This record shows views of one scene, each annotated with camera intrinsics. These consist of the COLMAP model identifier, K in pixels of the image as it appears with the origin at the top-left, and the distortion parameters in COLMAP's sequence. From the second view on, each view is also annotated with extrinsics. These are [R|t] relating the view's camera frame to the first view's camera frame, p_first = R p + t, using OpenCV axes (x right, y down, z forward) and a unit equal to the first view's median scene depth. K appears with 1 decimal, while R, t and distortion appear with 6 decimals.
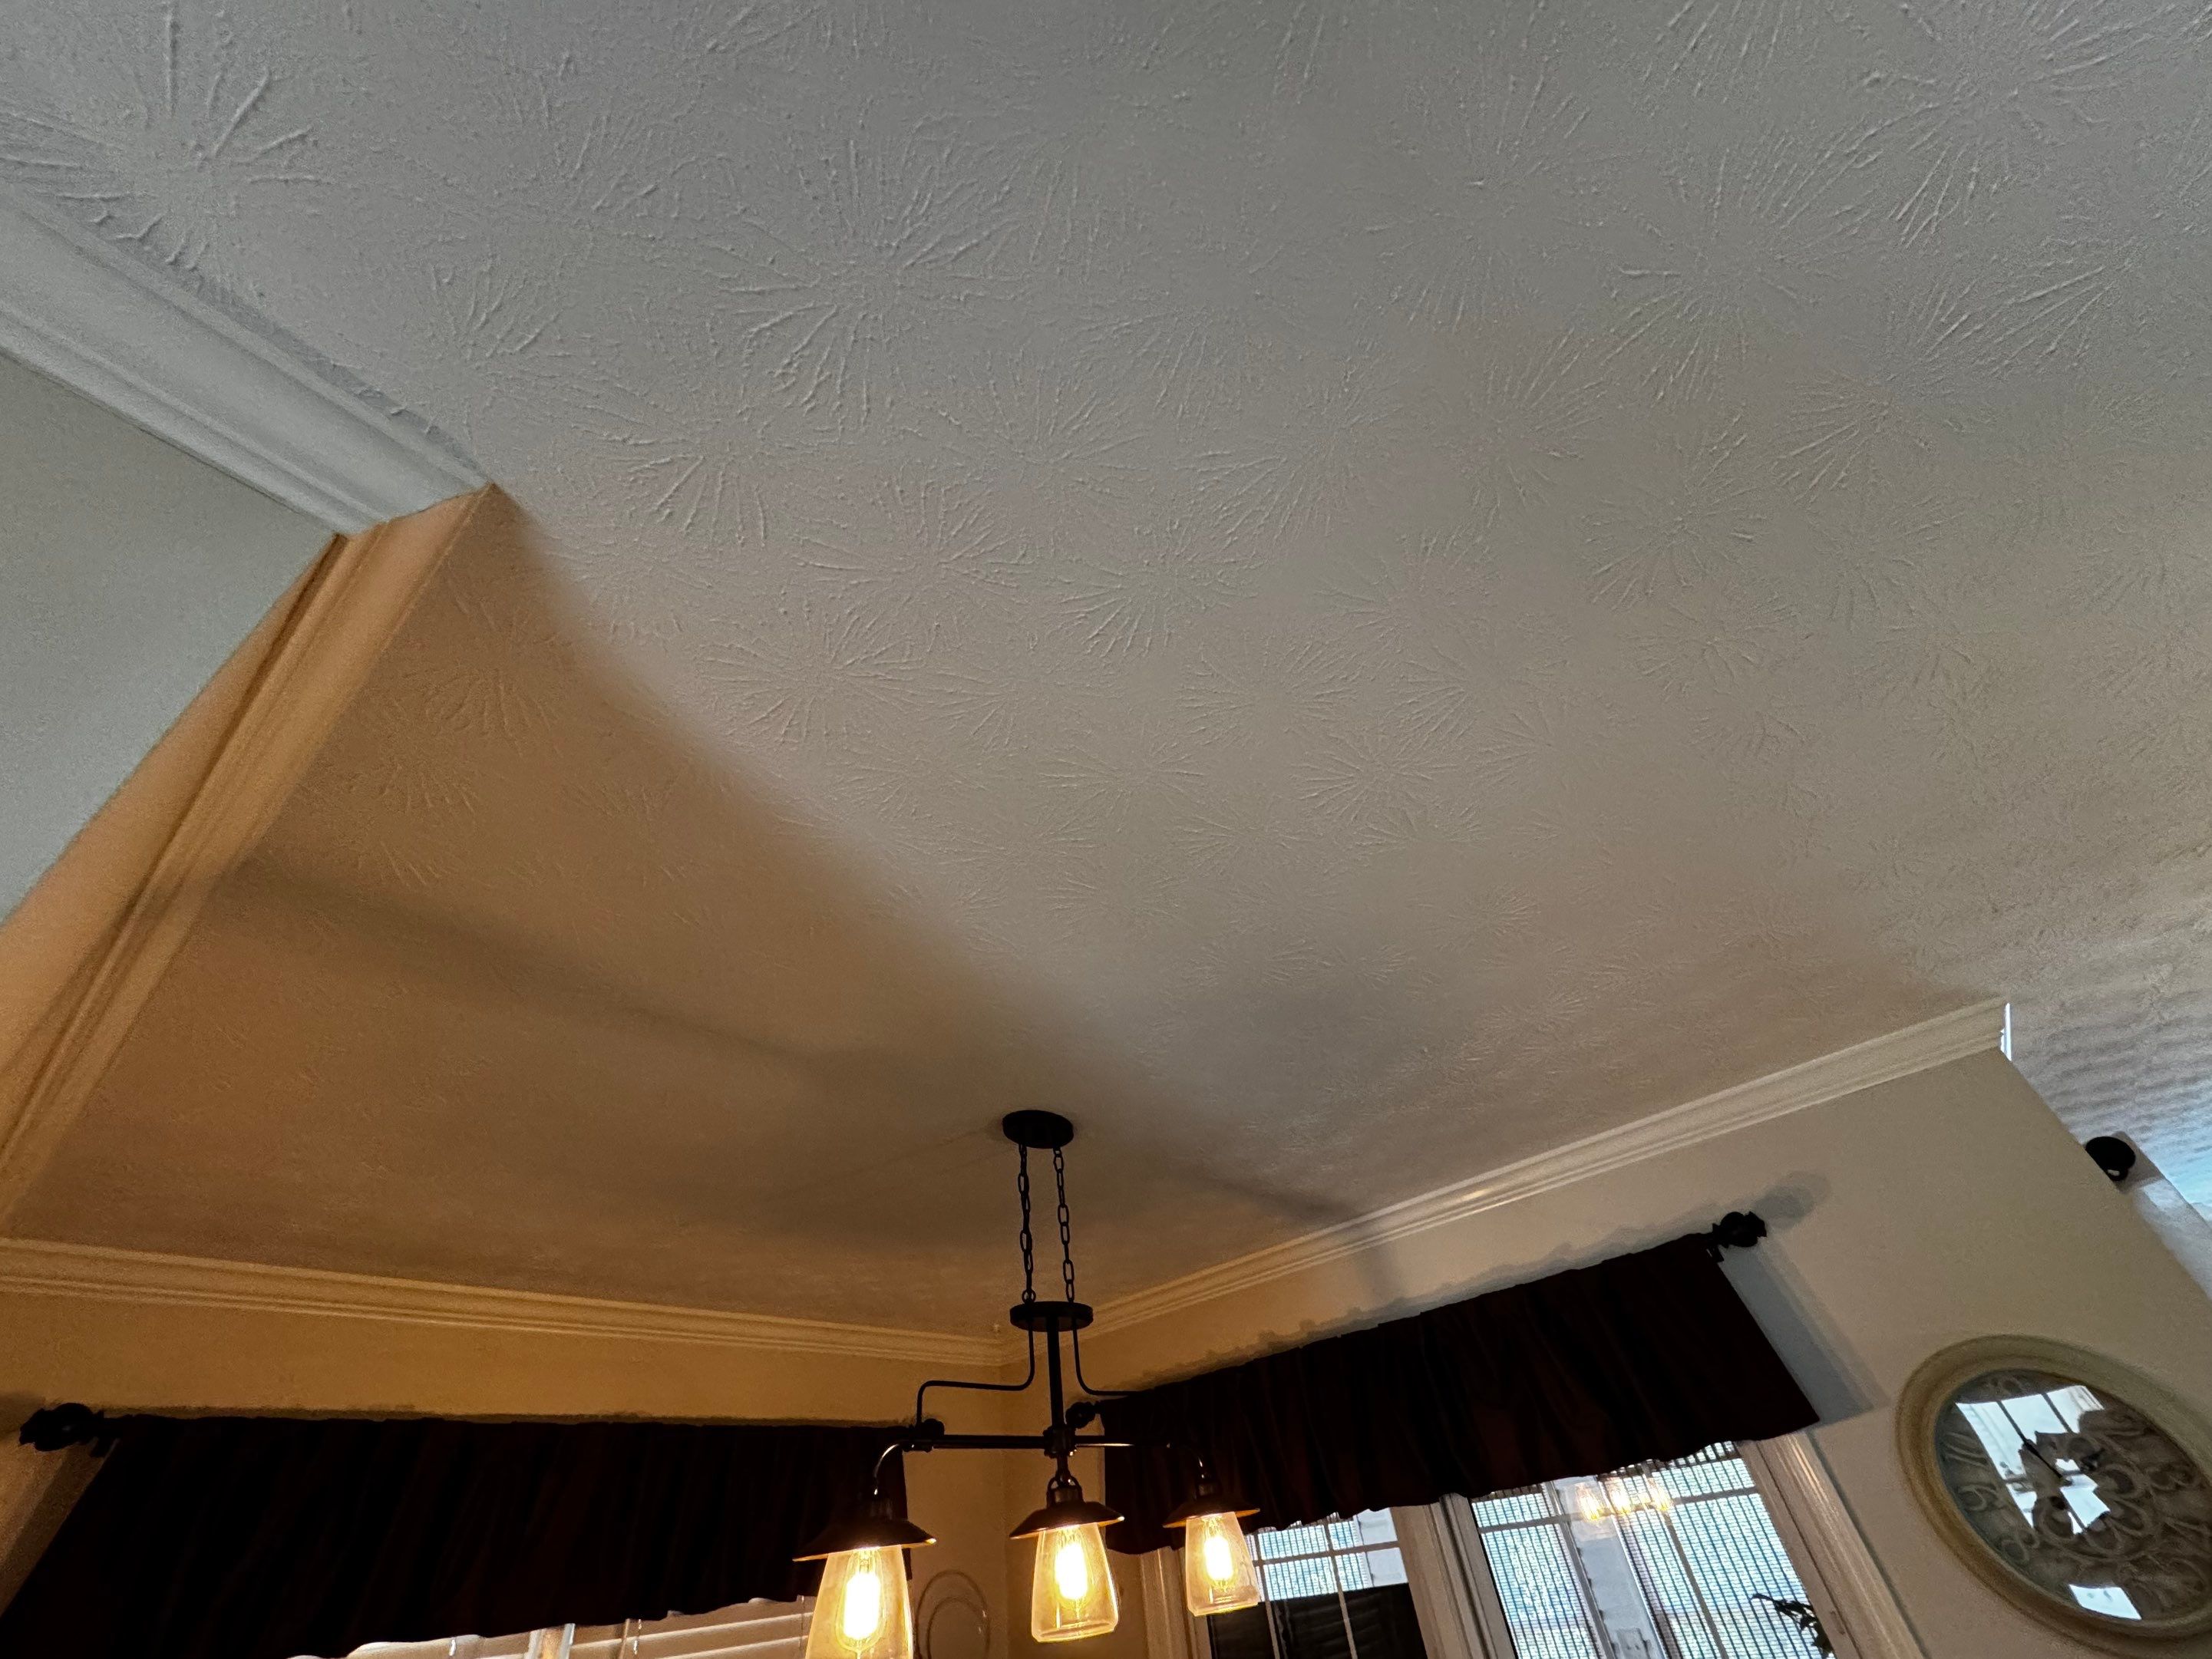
lens RADIAL K [[879.7, 0, 1106.0], [0, 879.7, 829.5], [0, 0, 1]] dist [-0.002074, 0.000061]
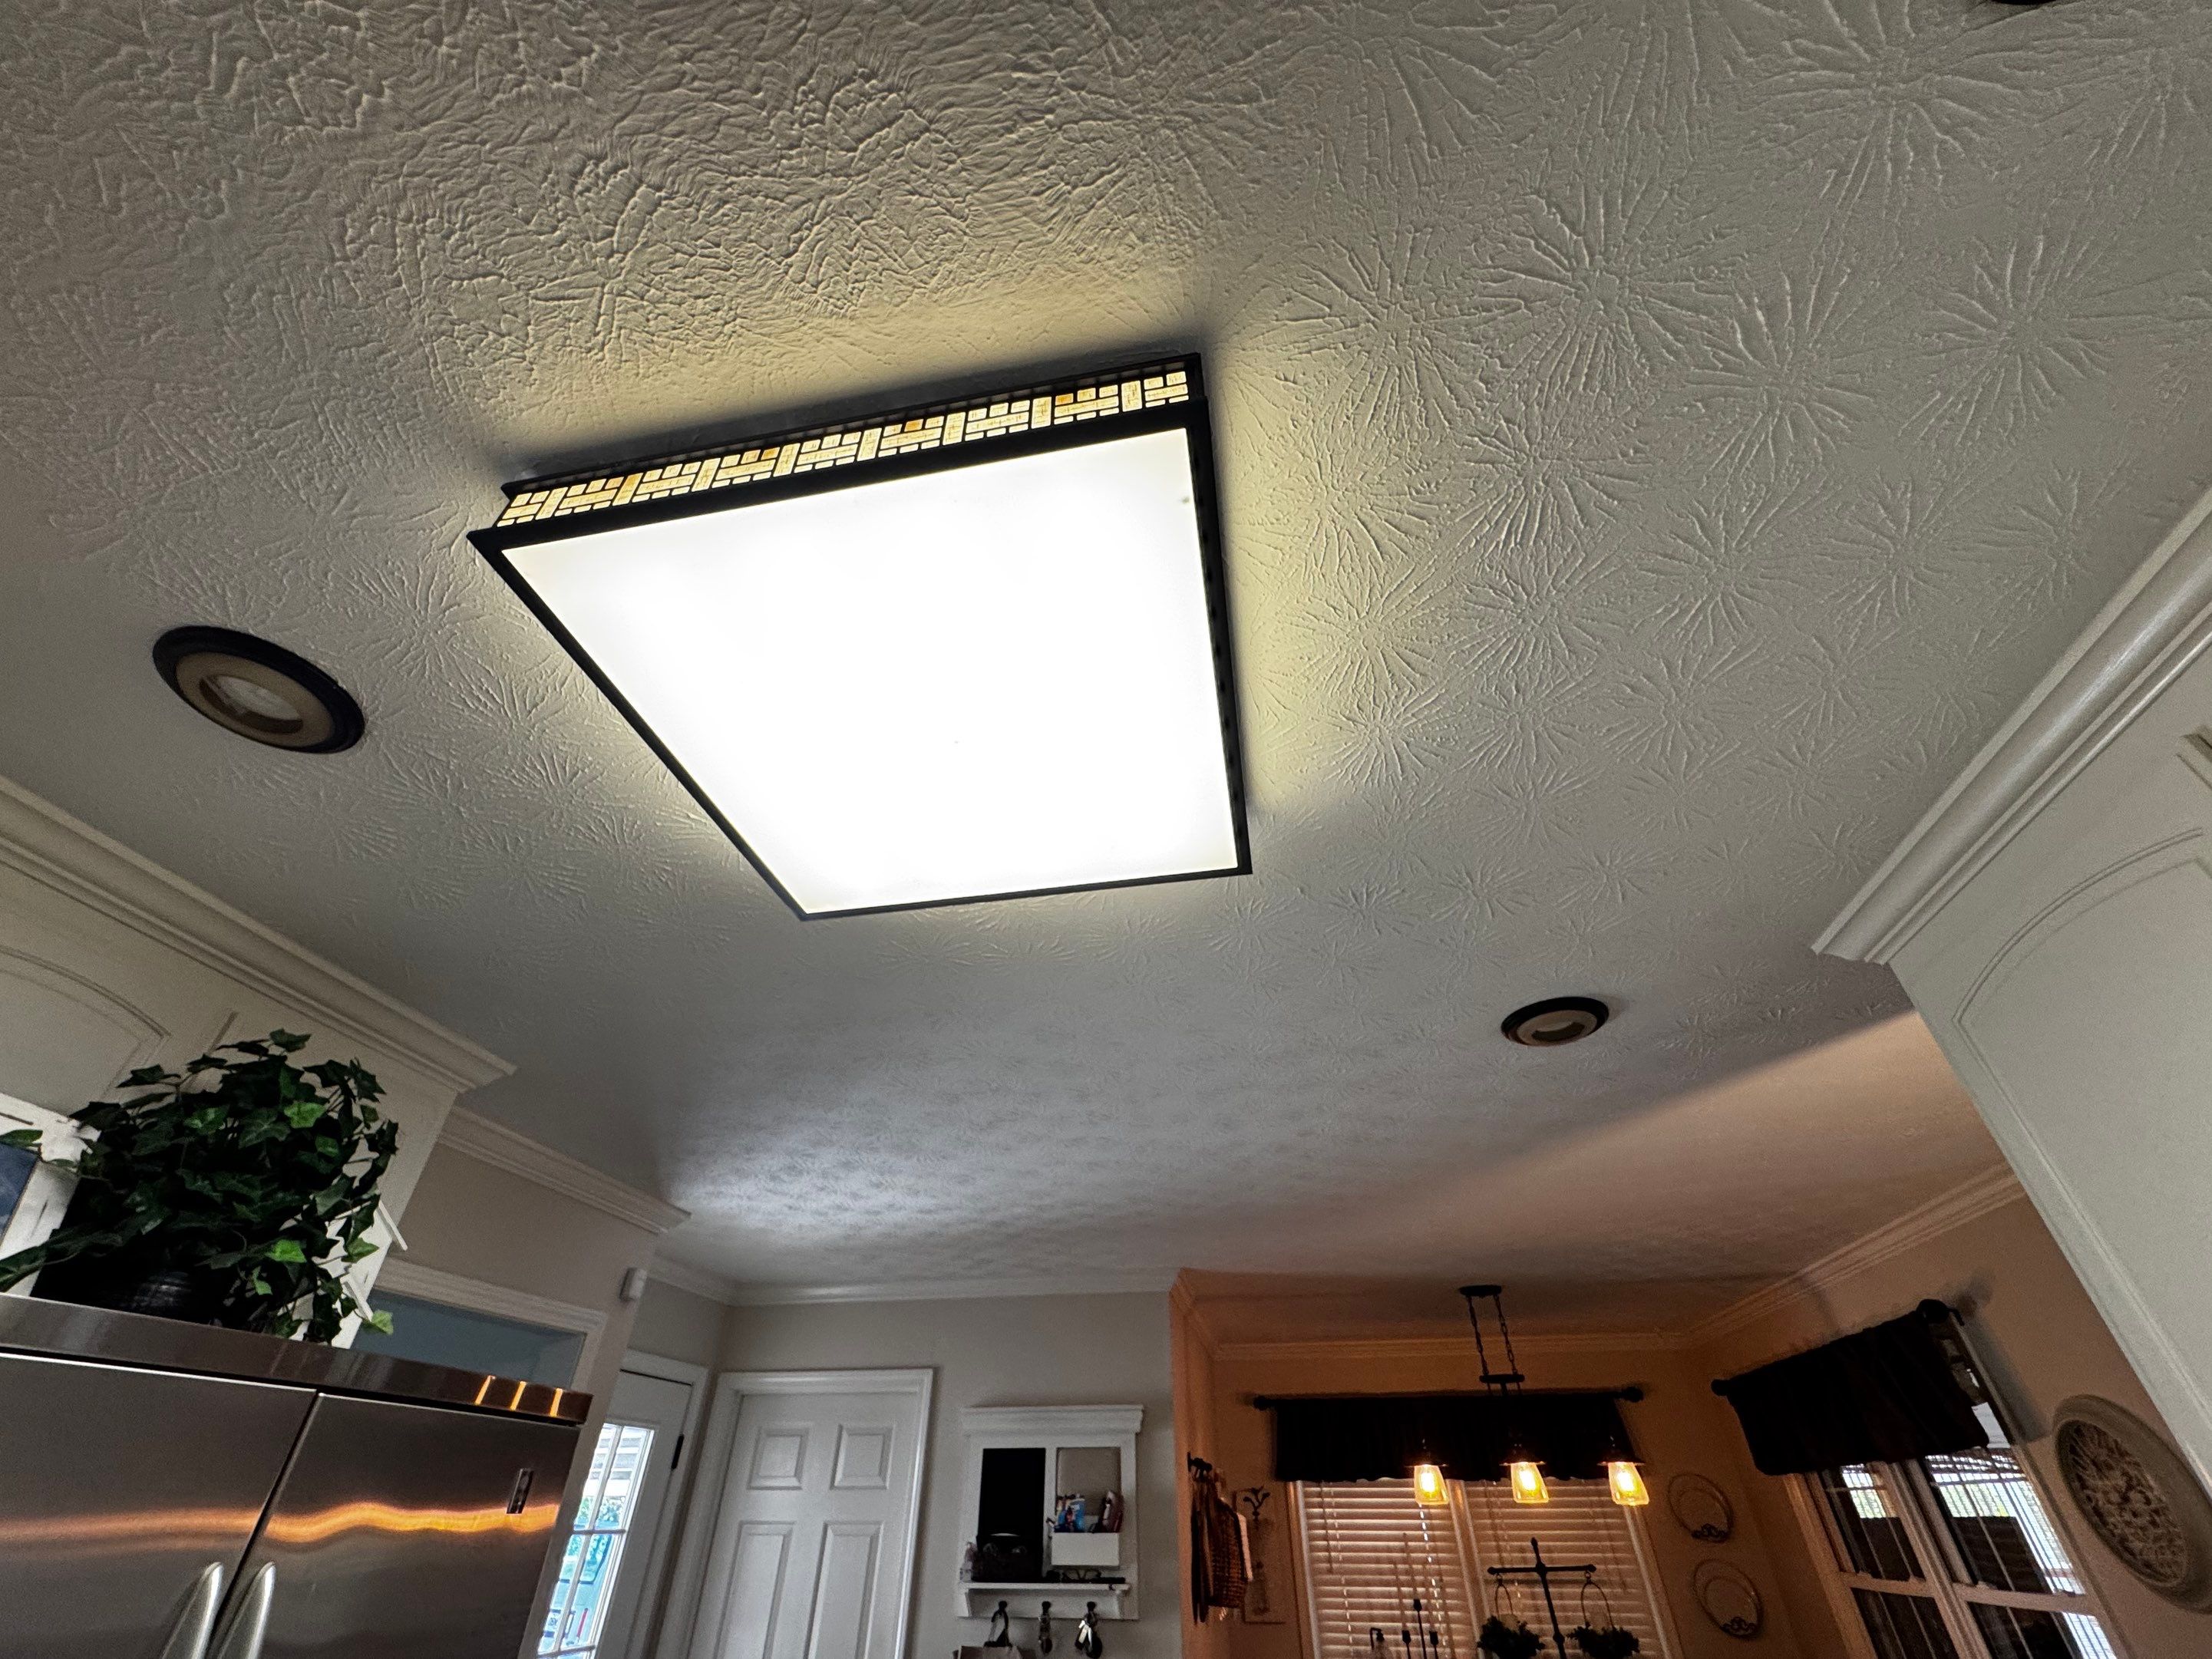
lens RADIAL K [[879.7, 0, 1106.0], [0, 879.7, 829.5], [0, 0, 1]] dist [-0.002074, 0.000061]
pose [[0.509444, -0.438922, -0.740145, 1.772412], [0.517047, 0.843682, -0.144437, -0.895229], [0.687844, -0.309107, 0.656752, -0.829132]]
